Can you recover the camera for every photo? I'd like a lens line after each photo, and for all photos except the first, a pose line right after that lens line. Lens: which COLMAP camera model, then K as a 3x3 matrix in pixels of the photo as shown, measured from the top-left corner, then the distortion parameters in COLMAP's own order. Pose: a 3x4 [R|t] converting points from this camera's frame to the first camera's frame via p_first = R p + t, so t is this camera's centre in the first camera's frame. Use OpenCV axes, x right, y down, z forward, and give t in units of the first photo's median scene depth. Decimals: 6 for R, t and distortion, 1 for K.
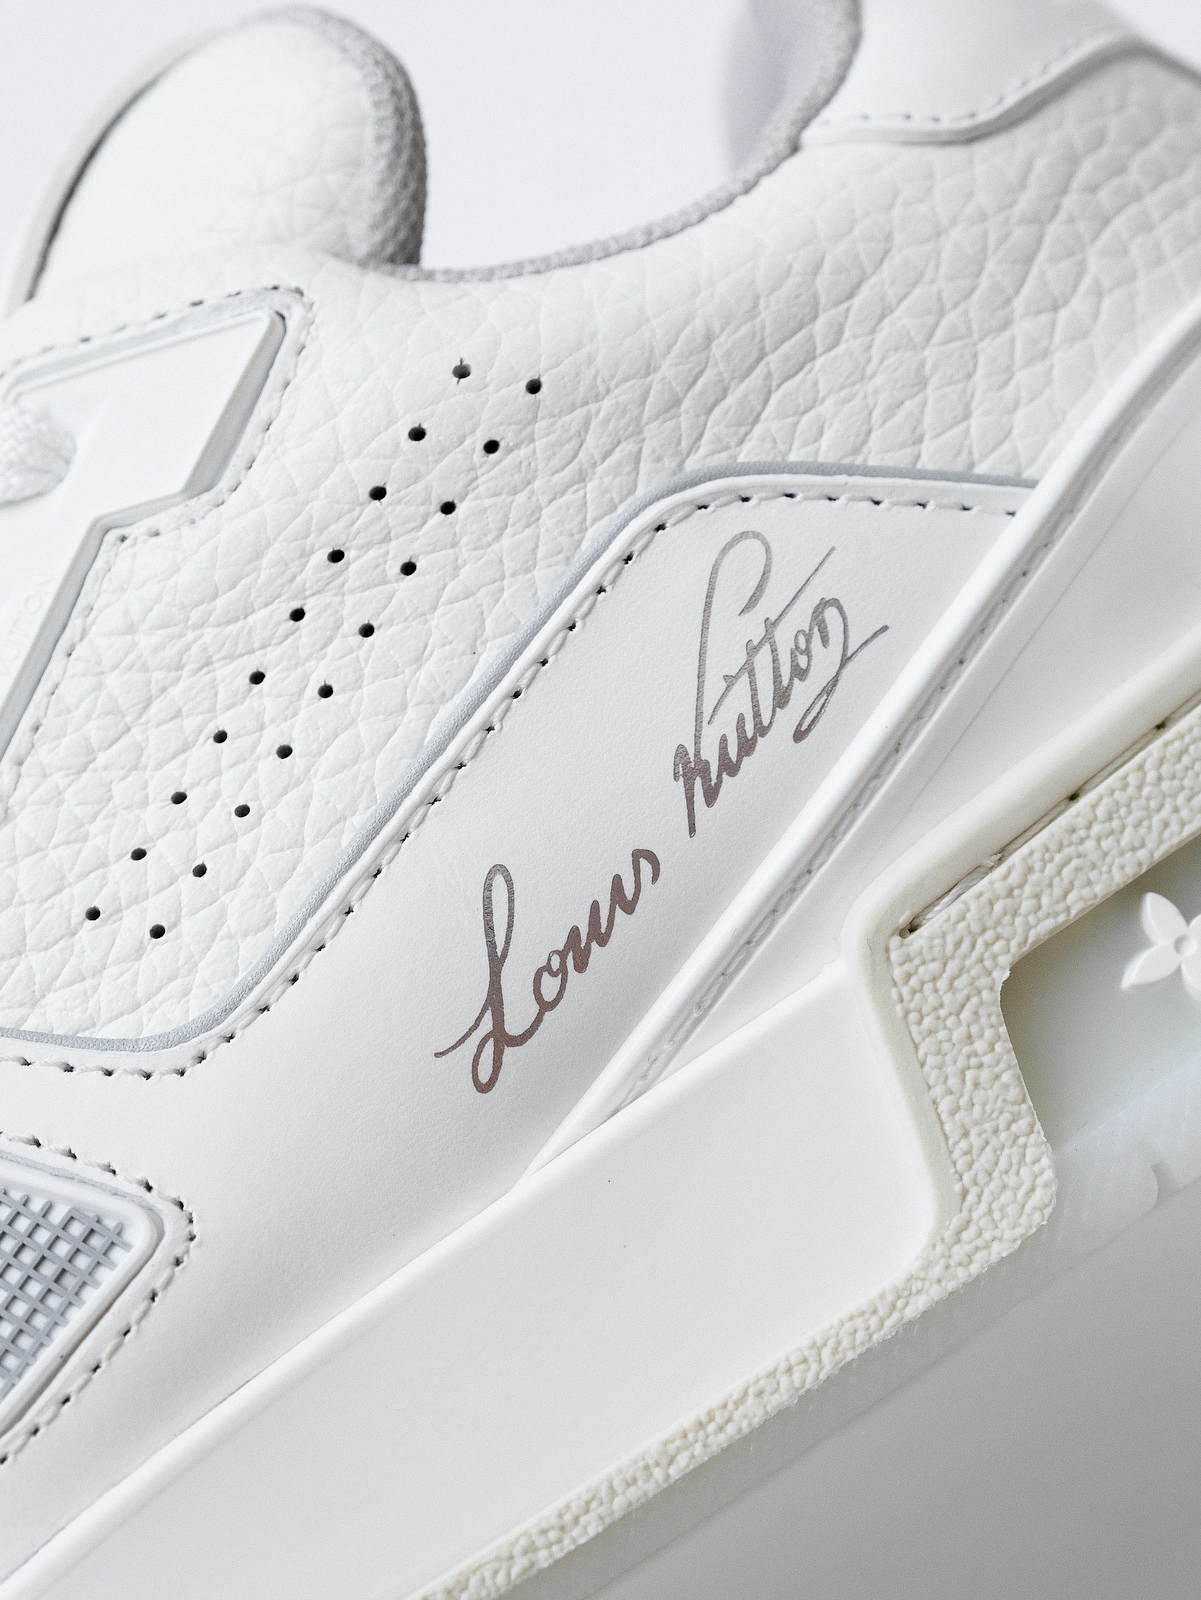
lens RADIAL K [[4776.6, 0, 600.5], [0, 4776.6, 800.0], [0, 0, 1]] dist [-0.132736, -0.198220]
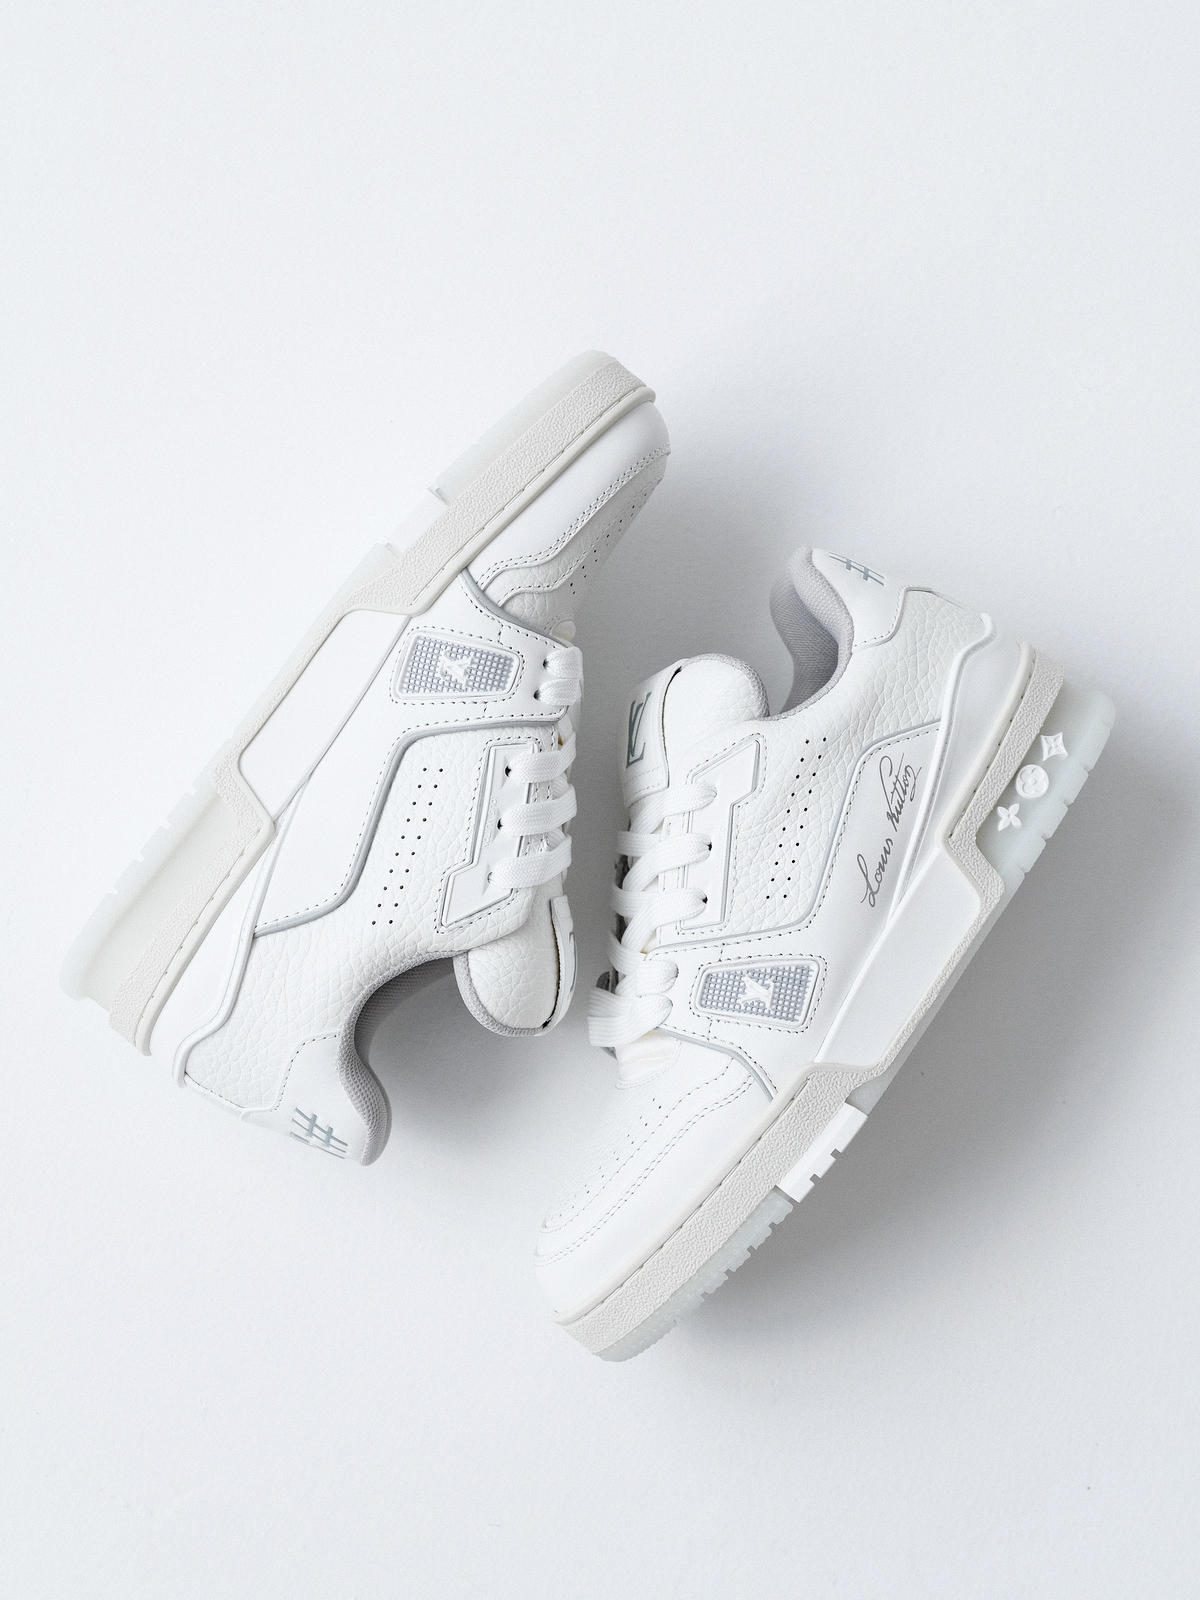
lens RADIAL K [[3461.3, 0, 600.0], [0, 3461.3, 800.0], [0, 0, 1]] dist [0.007151, 0.148581]
pose [[0.926863, -0.327837, 0.182888, -0.752401], [0.306041, 0.942018, 0.137629, -0.505532], [-0.217404, -0.071592, 0.973453, -1.848048]]
